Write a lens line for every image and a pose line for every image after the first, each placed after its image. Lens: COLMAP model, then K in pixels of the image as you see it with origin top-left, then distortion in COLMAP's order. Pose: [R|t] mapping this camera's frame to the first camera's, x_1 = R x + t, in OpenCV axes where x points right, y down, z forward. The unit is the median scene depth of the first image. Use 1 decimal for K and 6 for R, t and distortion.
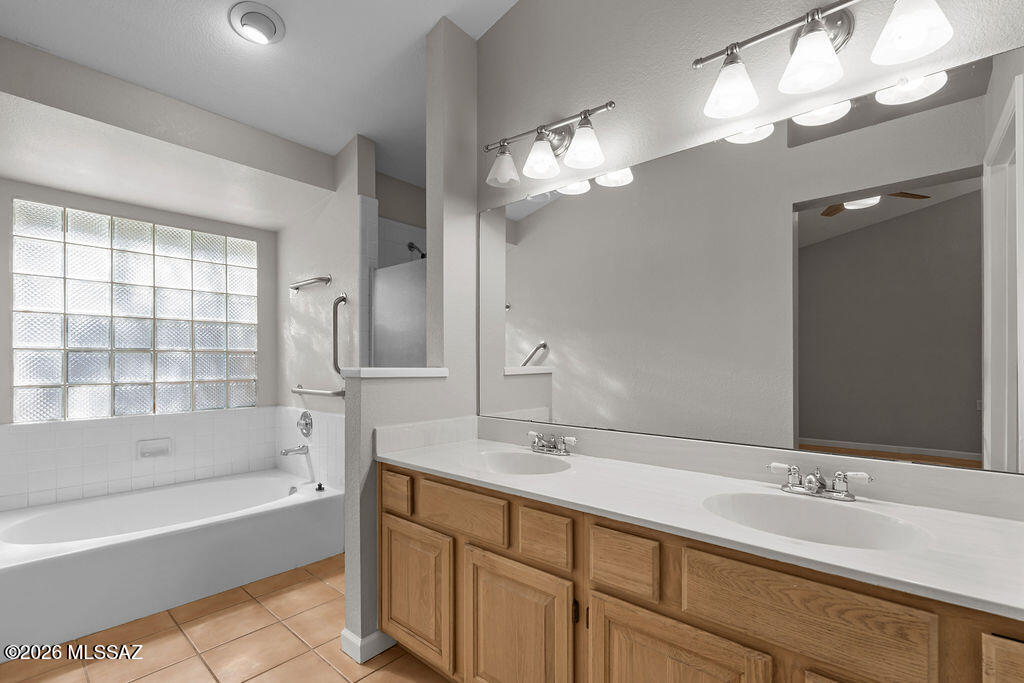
lens RADIAL K [[447.7, 0, 511.0], [0, 447.7, 348.7], [0, 0, 1]] dist [-0.001469, -0.001094]
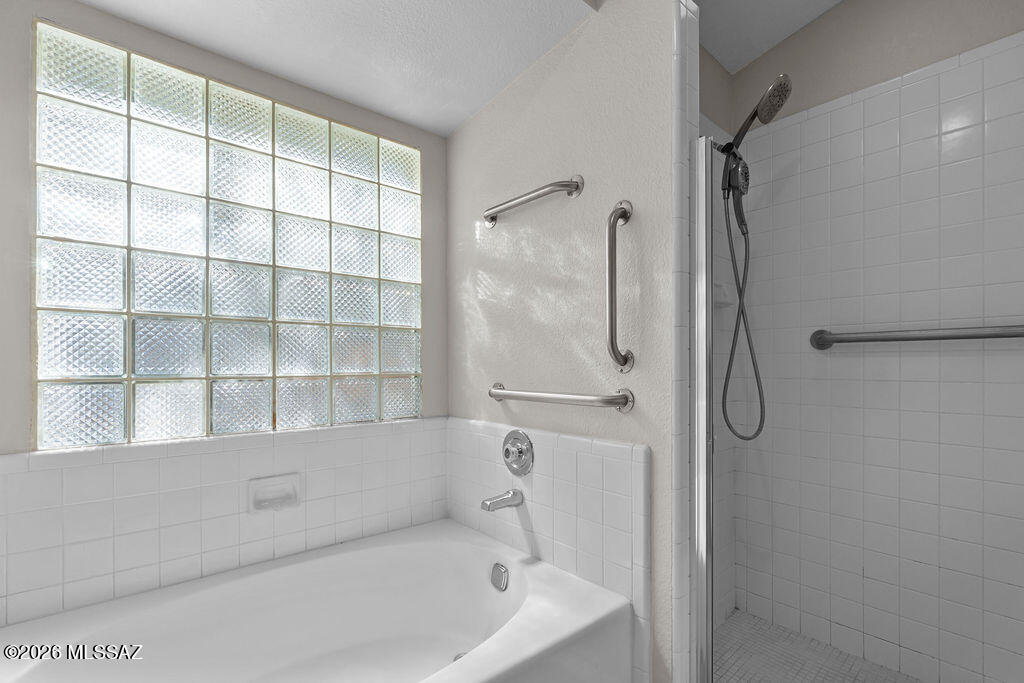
lens RADIAL K [[447.7, 0, 512.8], [0, 447.7, 350.6], [0, 0, 1]] dist [-0.001469, -0.001094]
pose [[0.991234, 0.000075, -0.132118, -0.420769], [0.000180, 0.999998, 0.001914, 0.041169], [0.132118, -0.001921, 0.991232, 0.473439]]
